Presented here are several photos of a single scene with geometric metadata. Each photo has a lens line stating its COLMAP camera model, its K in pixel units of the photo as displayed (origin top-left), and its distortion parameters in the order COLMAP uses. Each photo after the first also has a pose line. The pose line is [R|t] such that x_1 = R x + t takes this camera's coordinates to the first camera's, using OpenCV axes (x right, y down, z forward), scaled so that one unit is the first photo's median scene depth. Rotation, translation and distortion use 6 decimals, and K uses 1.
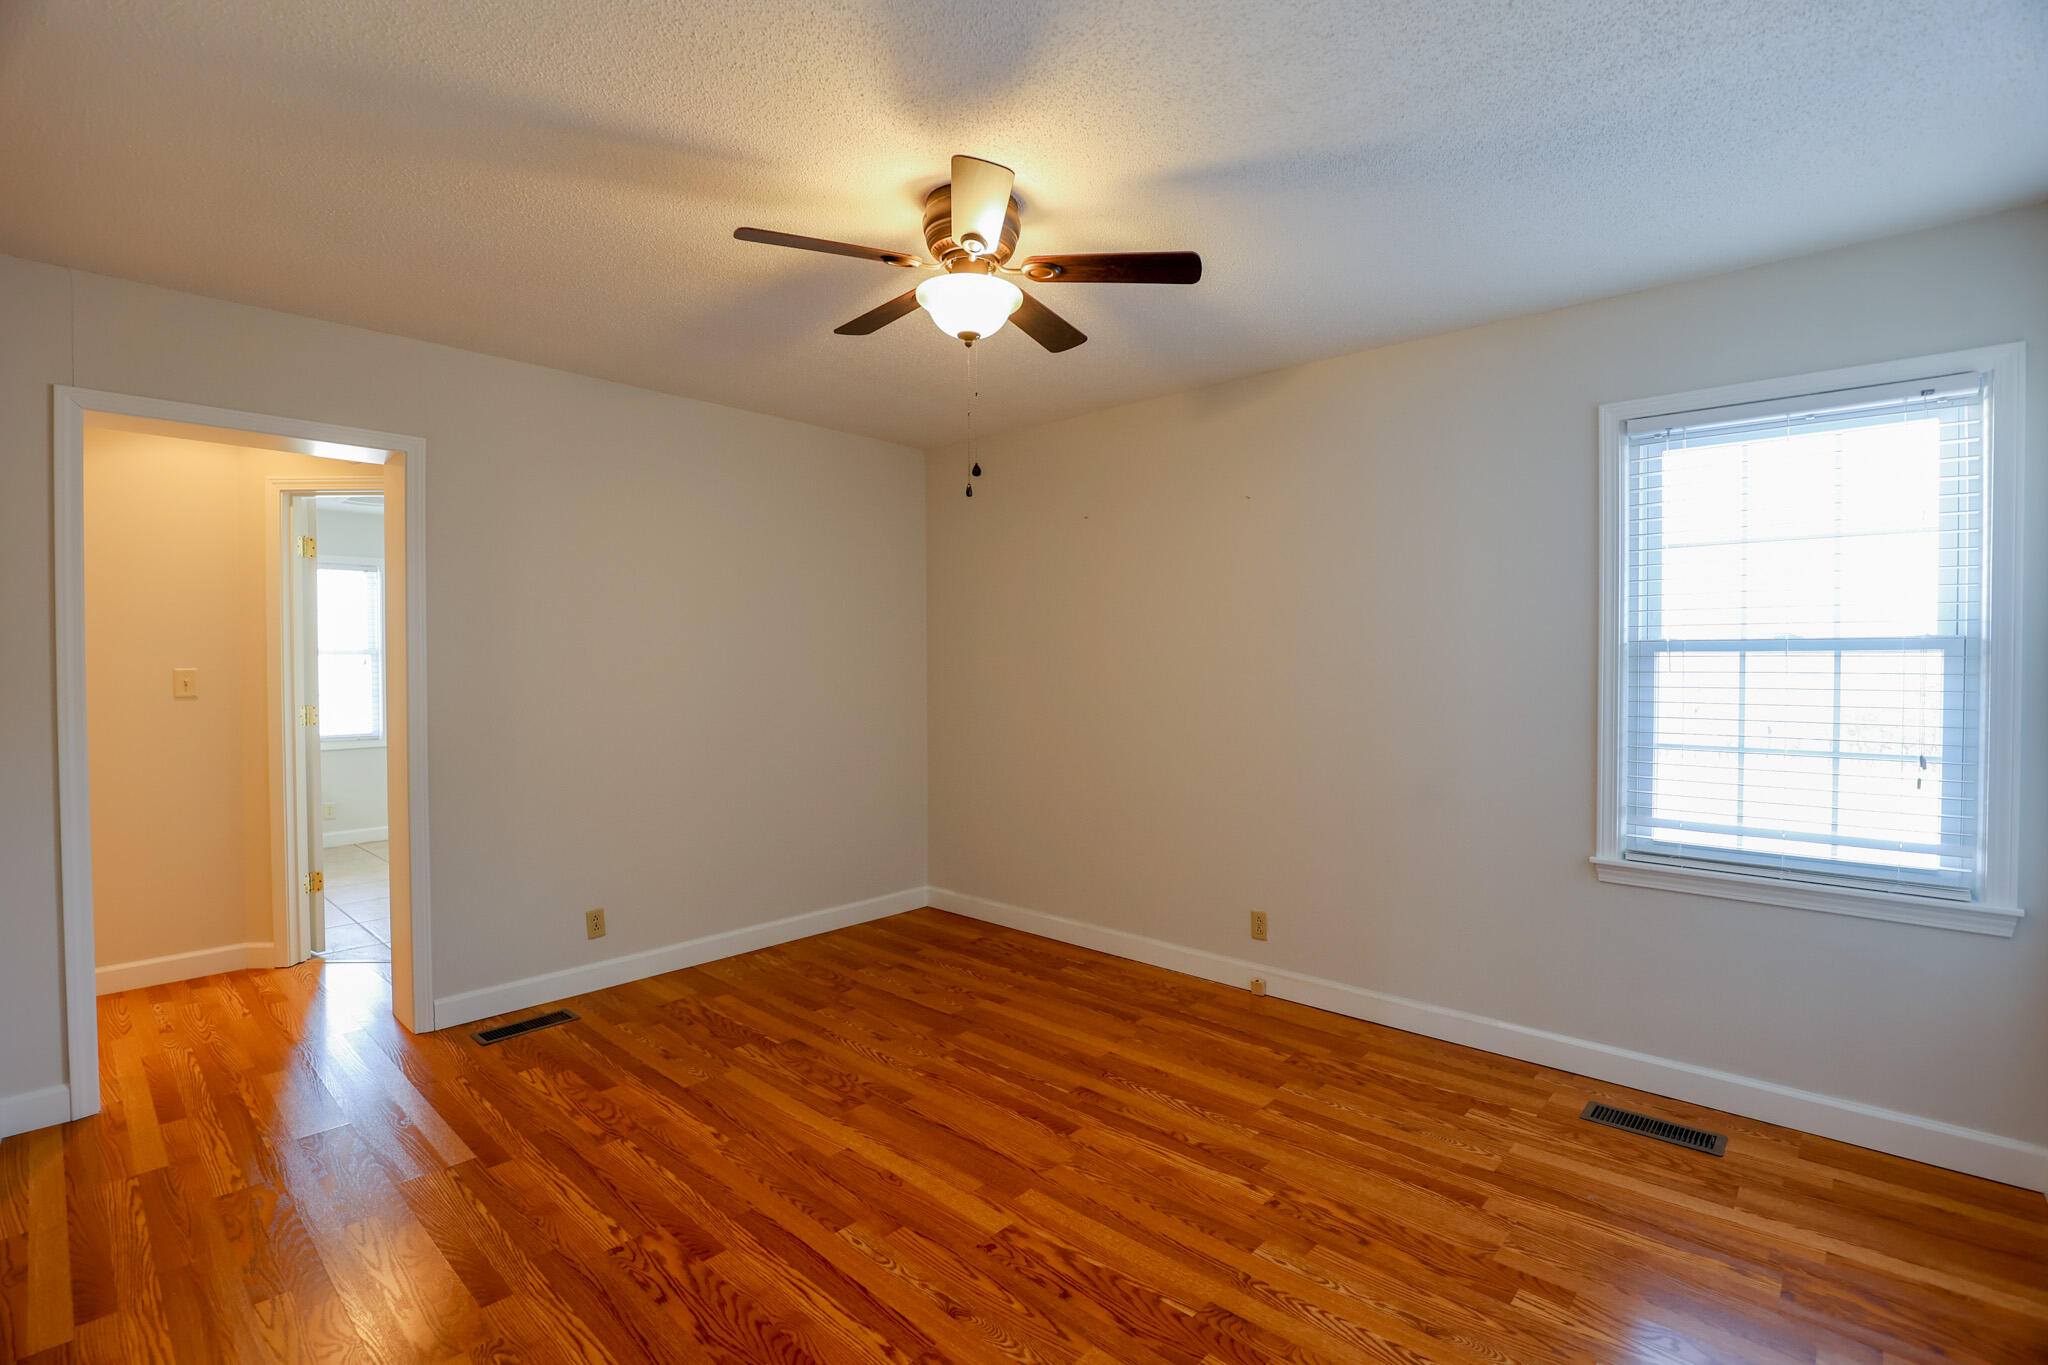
lens RADIAL K [[942.1, 0, 1022.1], [0, 942.1, 674.8], [0, 0, 1]] dist [-0.034014, 0.006117]
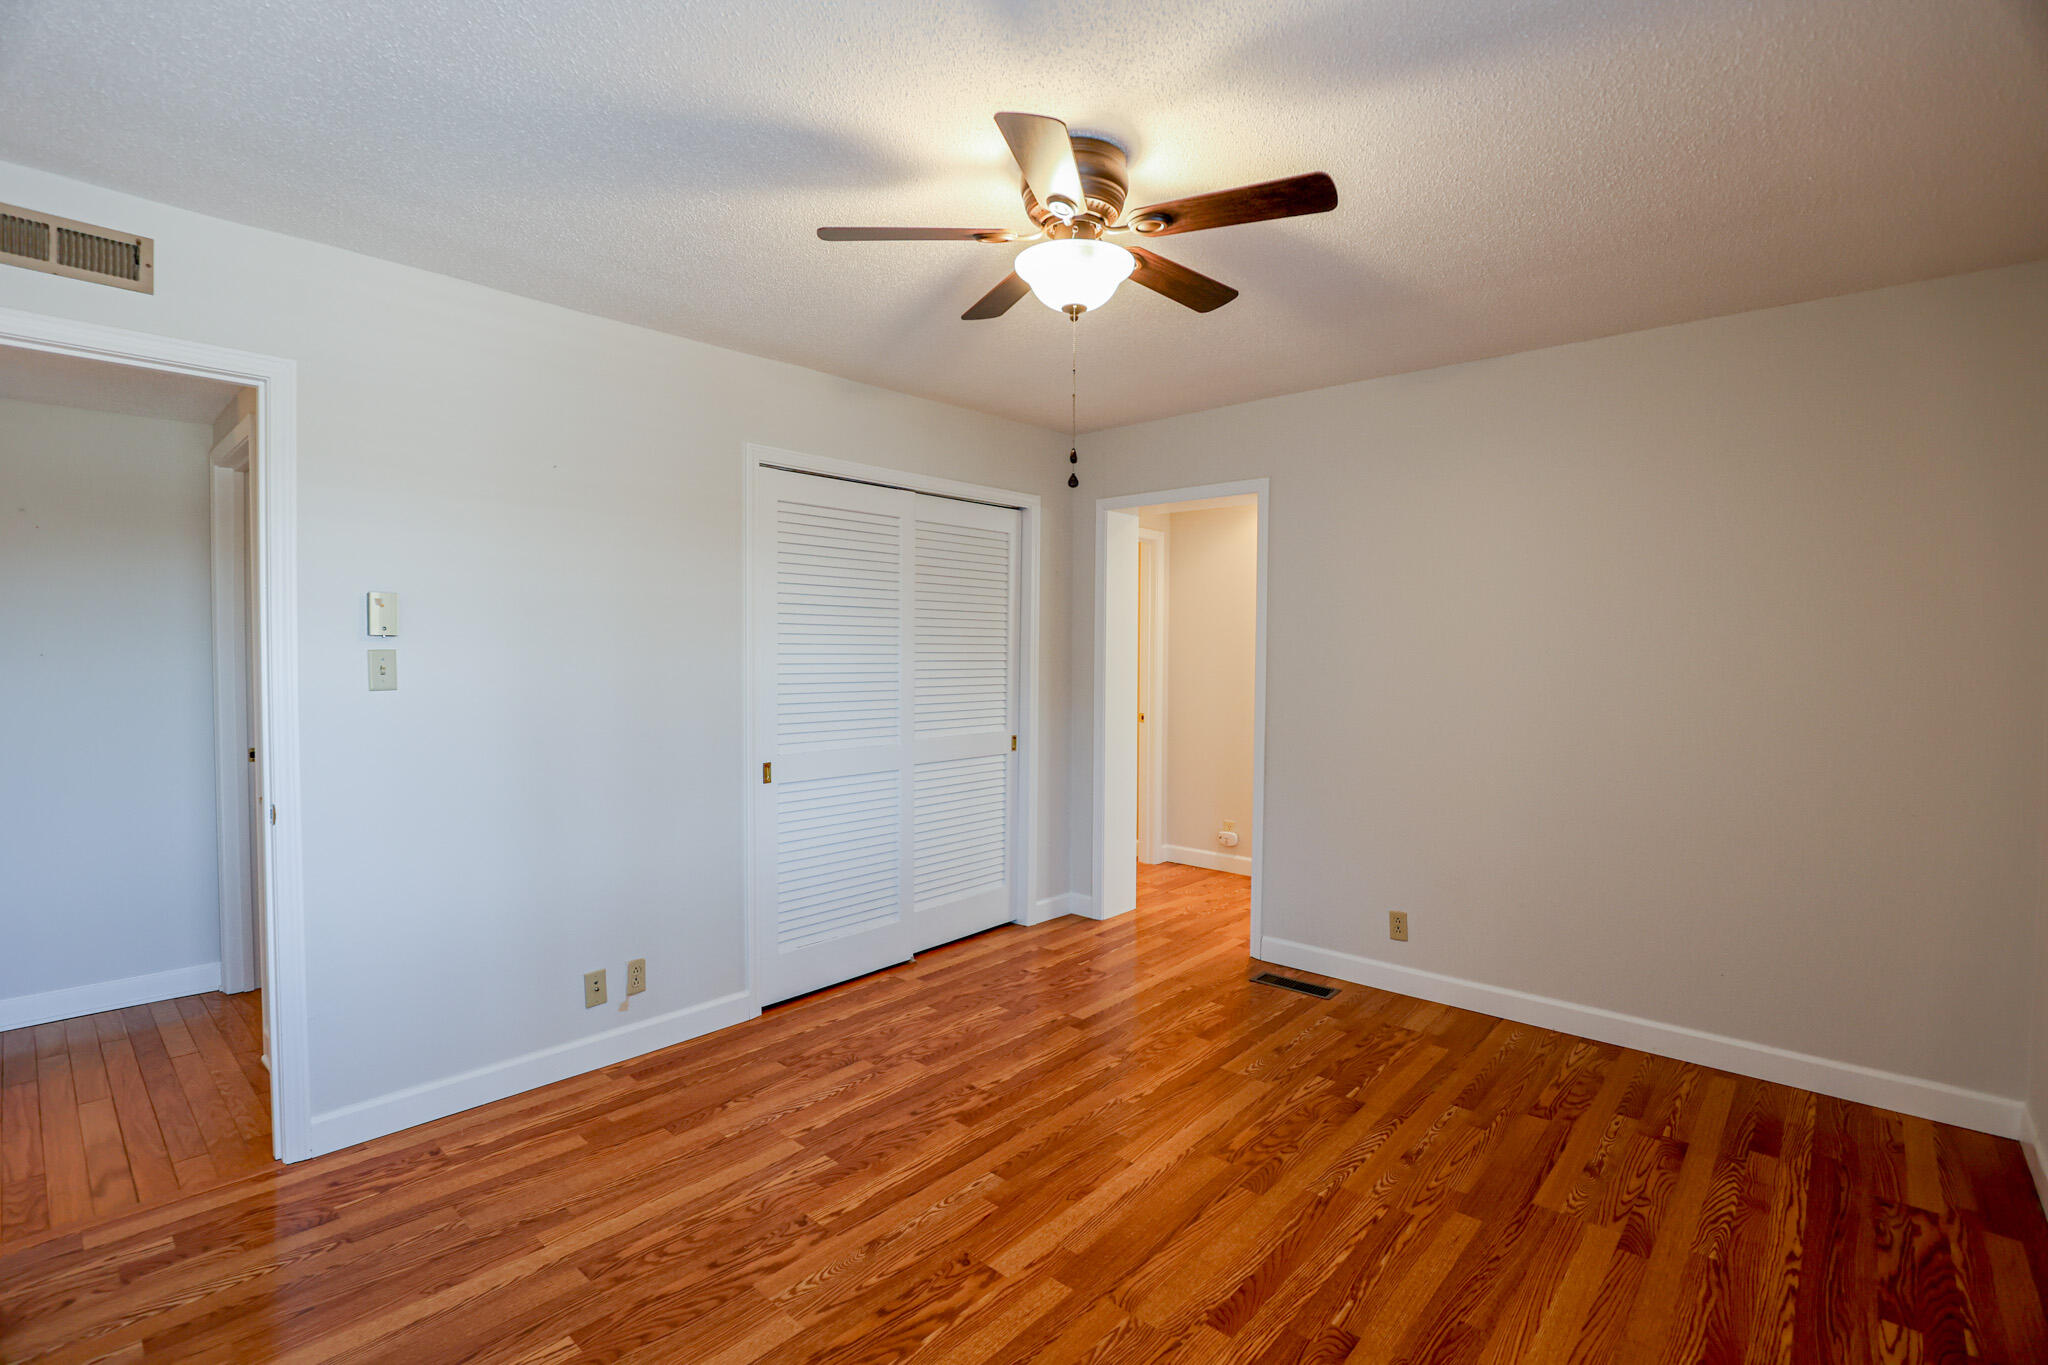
lens RADIAL K [[942.1, 0, 1020.2], [0, 942.1, 674.7], [0, 0, 1]] dist [-0.034014, 0.006117]
pose [[0.015437, 0.032182, -0.999363, 0.591923], [-0.023526, 0.999217, 0.031814, -0.026057], [0.999604, 0.023020, 0.016182, 0.651973]]
